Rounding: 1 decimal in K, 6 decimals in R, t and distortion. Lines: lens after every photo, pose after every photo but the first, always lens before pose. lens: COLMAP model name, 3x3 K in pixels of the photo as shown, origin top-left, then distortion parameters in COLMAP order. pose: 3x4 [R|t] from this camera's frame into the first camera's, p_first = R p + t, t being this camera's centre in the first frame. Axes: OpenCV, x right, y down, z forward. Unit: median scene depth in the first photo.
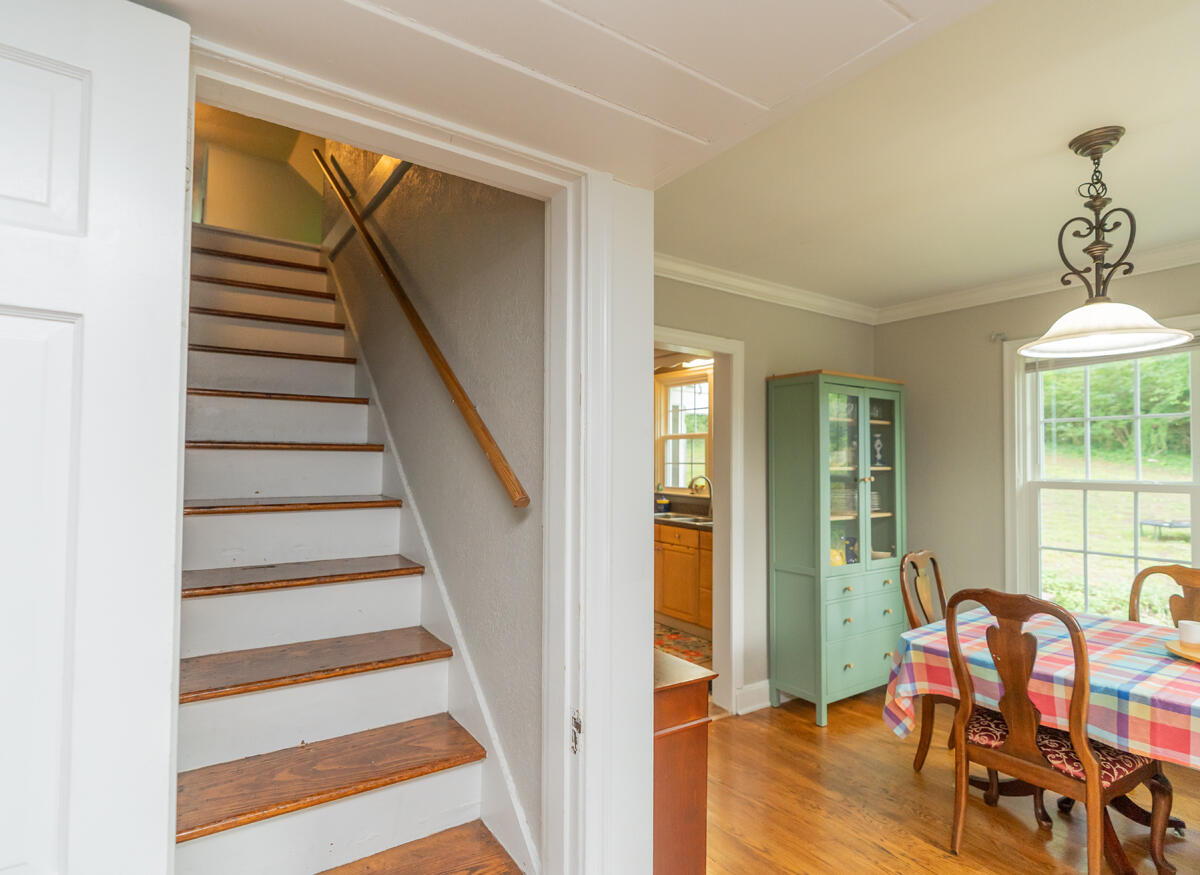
lens RADIAL K [[614.9, 0, 596.1], [0, 614.9, 446.2], [0, 0, 1]] dist [0.015186, 0.000162]
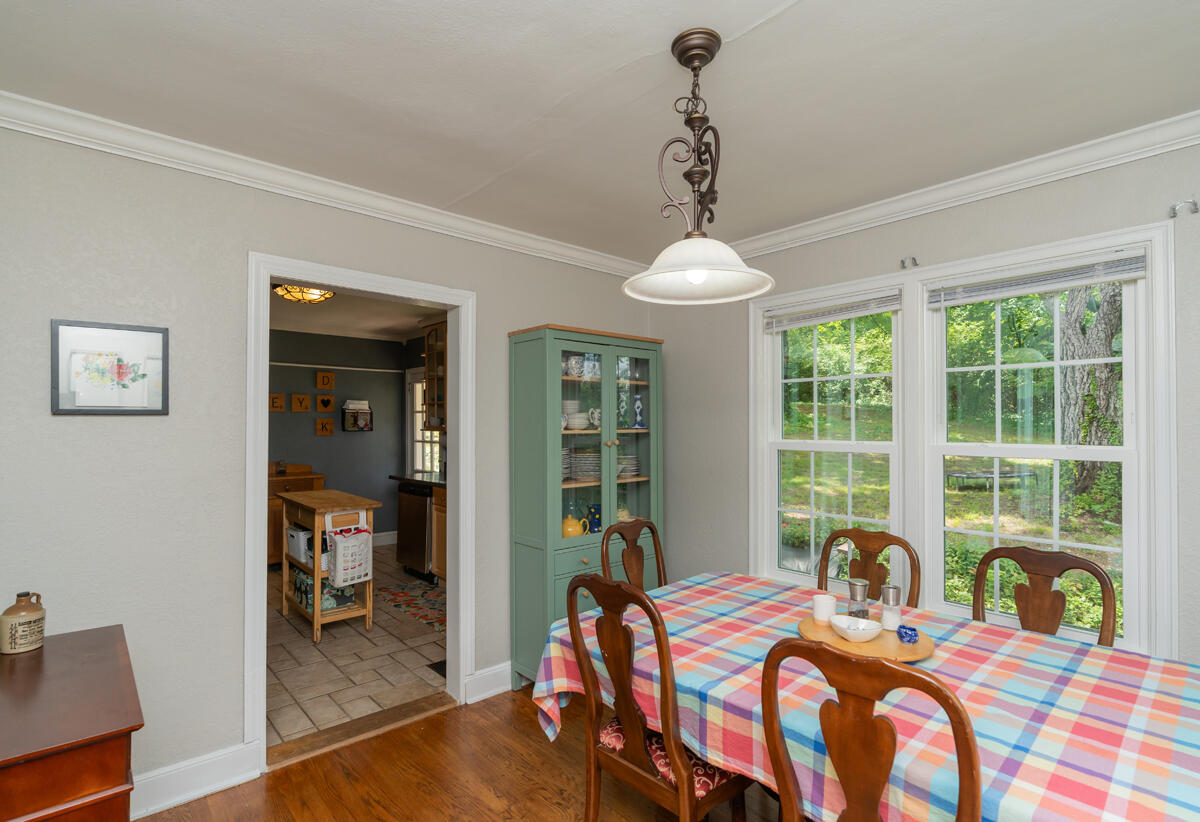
lens RADIAL K [[585.5, 0, 618.3], [0, 585.5, 416.1], [0, 0, 1]] dist [0.000544, -0.000296]
pose [[0.986944, -0.005289, 0.160978, 0.506074], [0.003535, 0.999931, 0.011185, 0.004981], [-0.161026, -0.010470, 0.986895, 0.193485]]
